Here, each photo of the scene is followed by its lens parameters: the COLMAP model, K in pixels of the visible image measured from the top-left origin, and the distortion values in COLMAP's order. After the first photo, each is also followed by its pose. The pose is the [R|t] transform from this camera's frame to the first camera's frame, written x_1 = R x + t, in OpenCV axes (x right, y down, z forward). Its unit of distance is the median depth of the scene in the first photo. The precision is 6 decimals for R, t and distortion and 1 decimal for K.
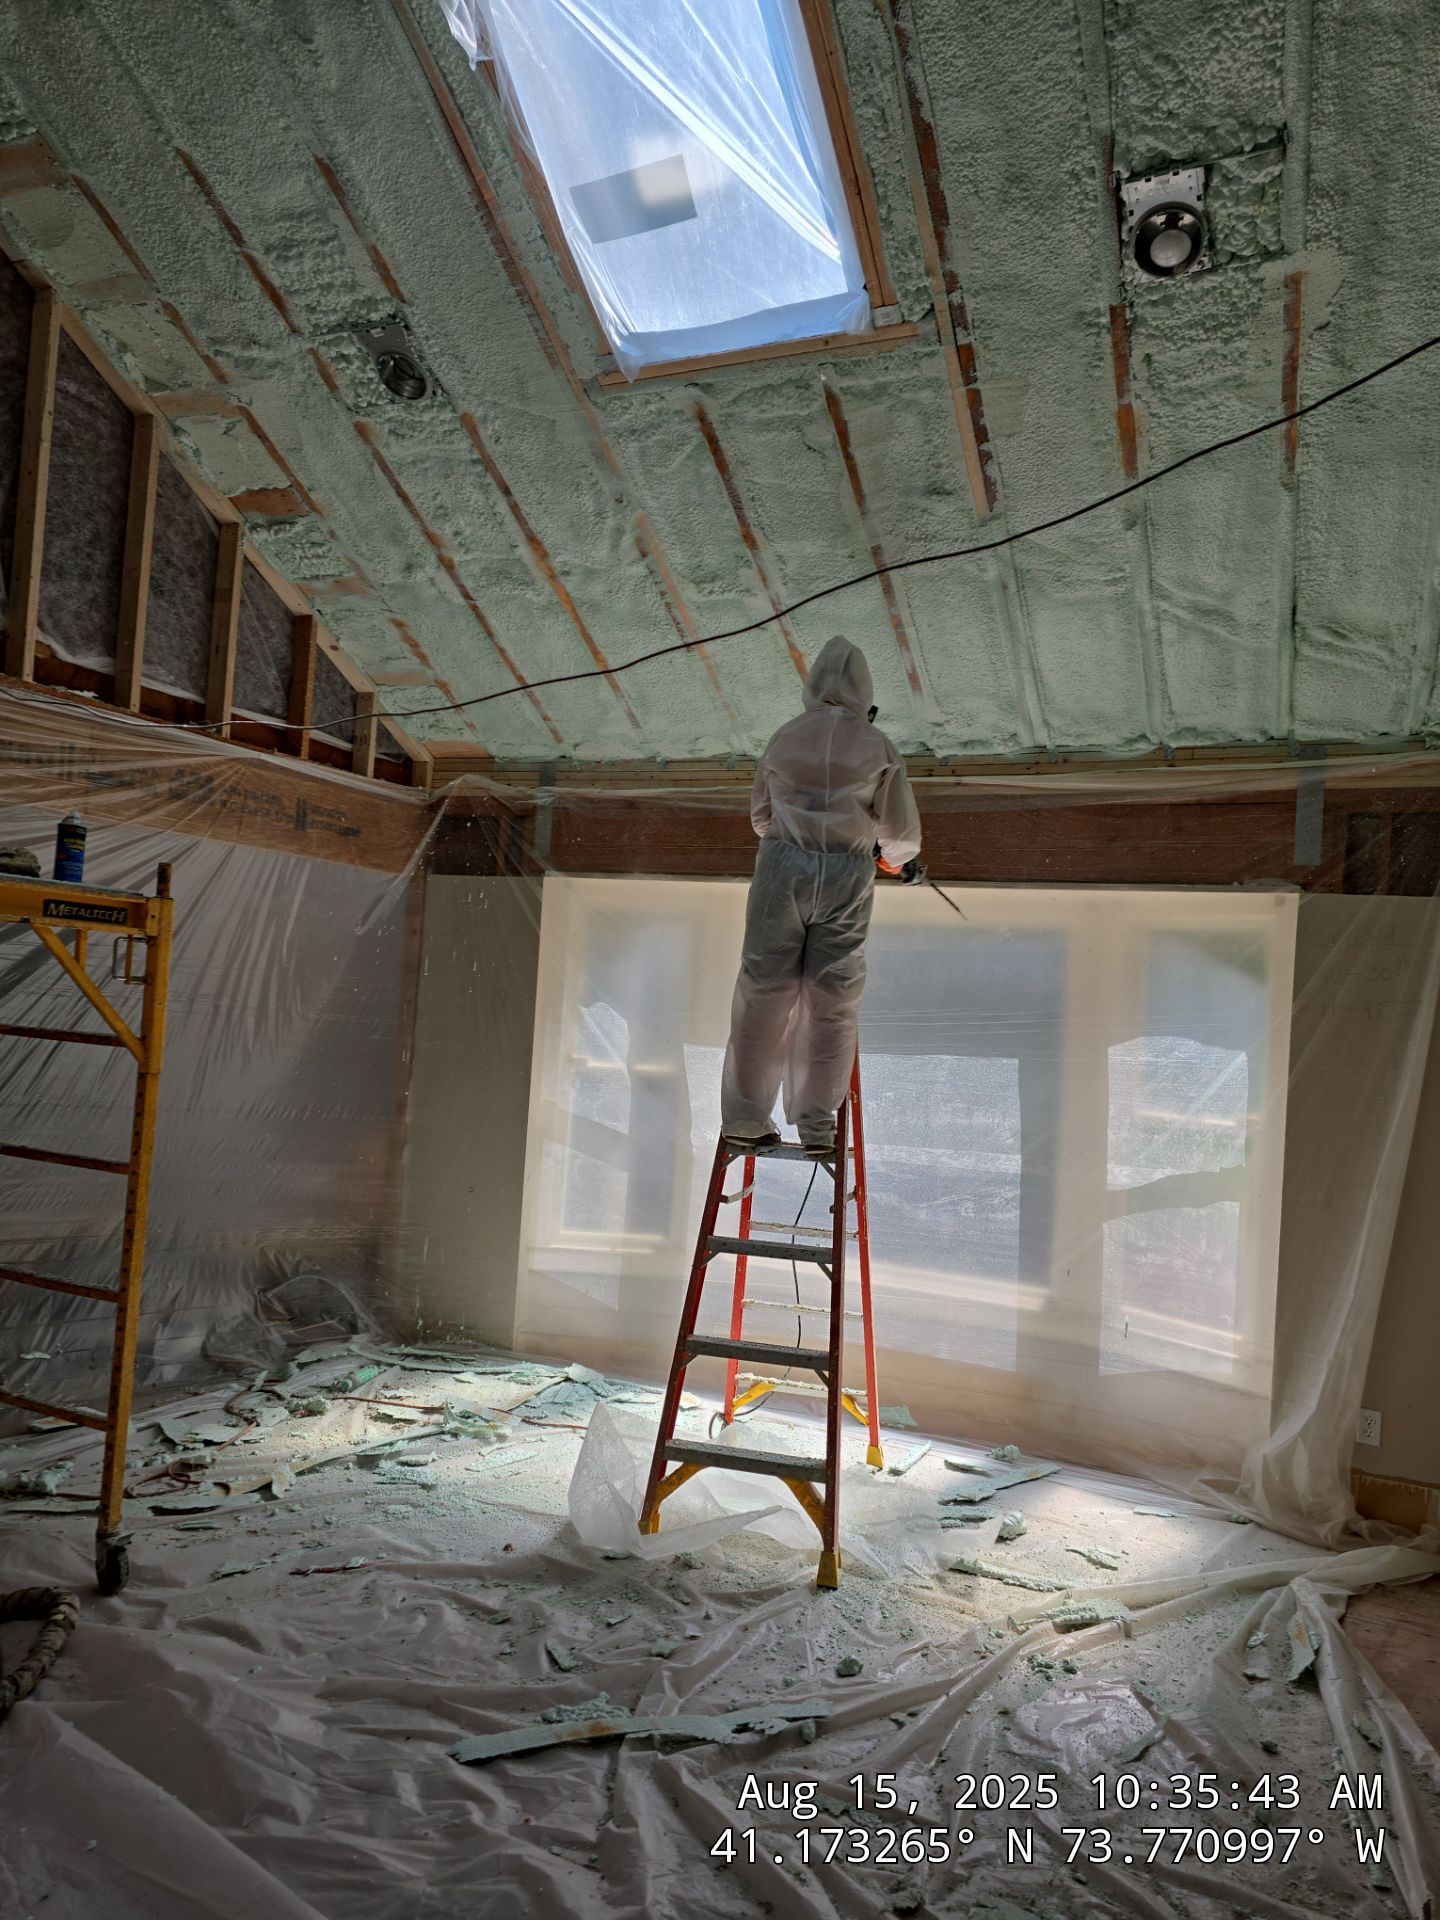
lens RADIAL K [[1273.5, 0, 719.7], [0, 1273.5, 962.1], [0, 0, 1]] dist [0.060025, -0.054417]
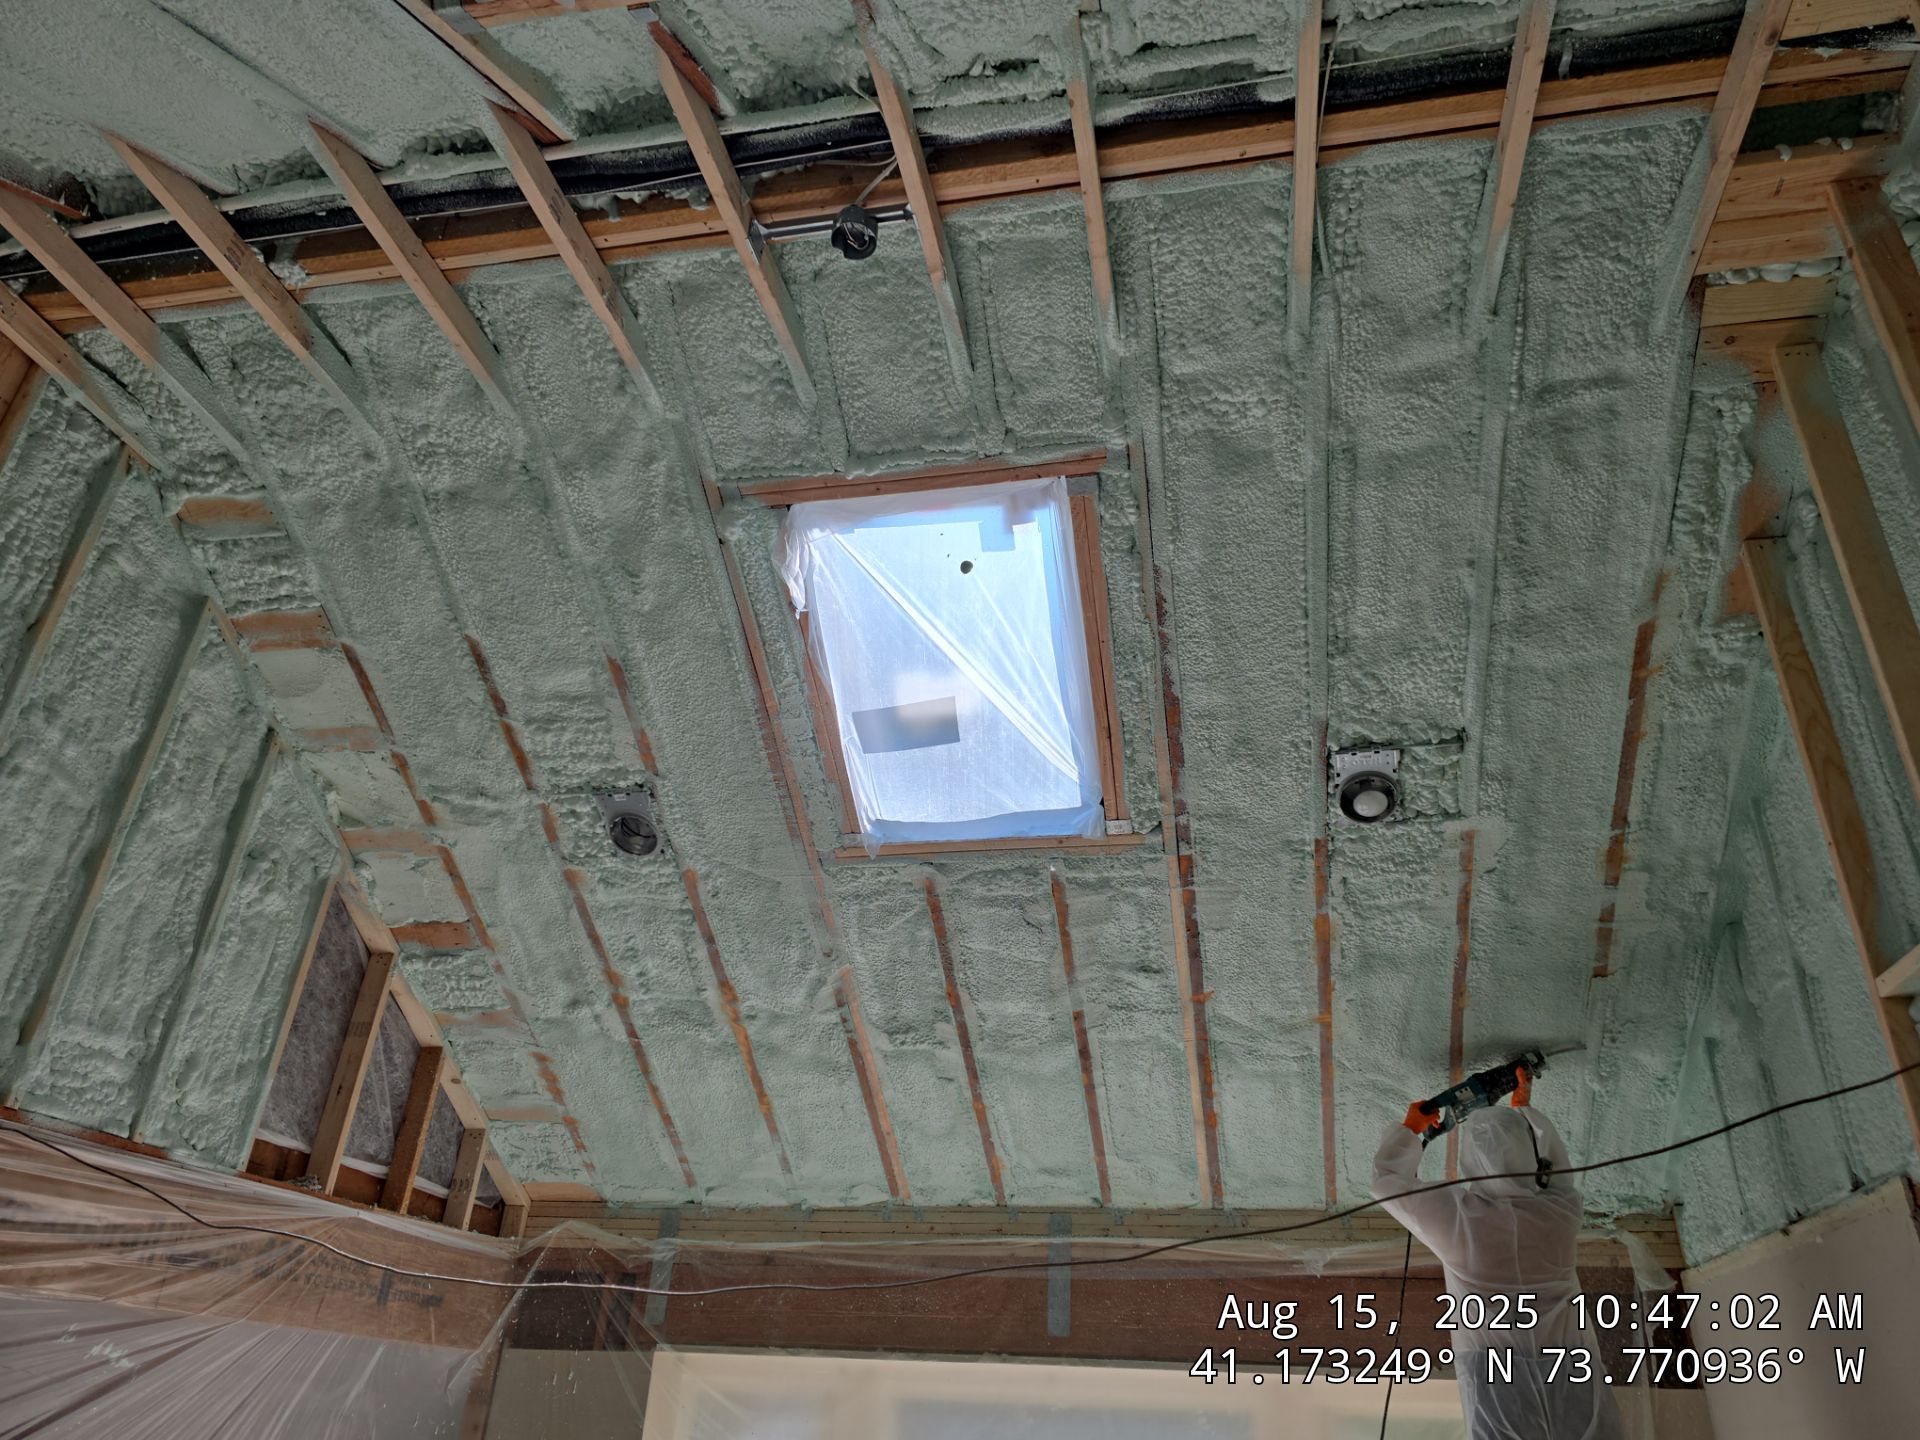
lens RADIAL K [[1273.5, 0, 941.7], [0, 1273.5, 711.0], [0, 0, 1]] dist [0.060025, -0.054417]
pose [[0.974153, 0.083420, 0.209920, -0.232843], [0.019129, 0.895509, -0.444633, -0.087433], [-0.225076, 0.437156, 0.870767, 0.017051]]
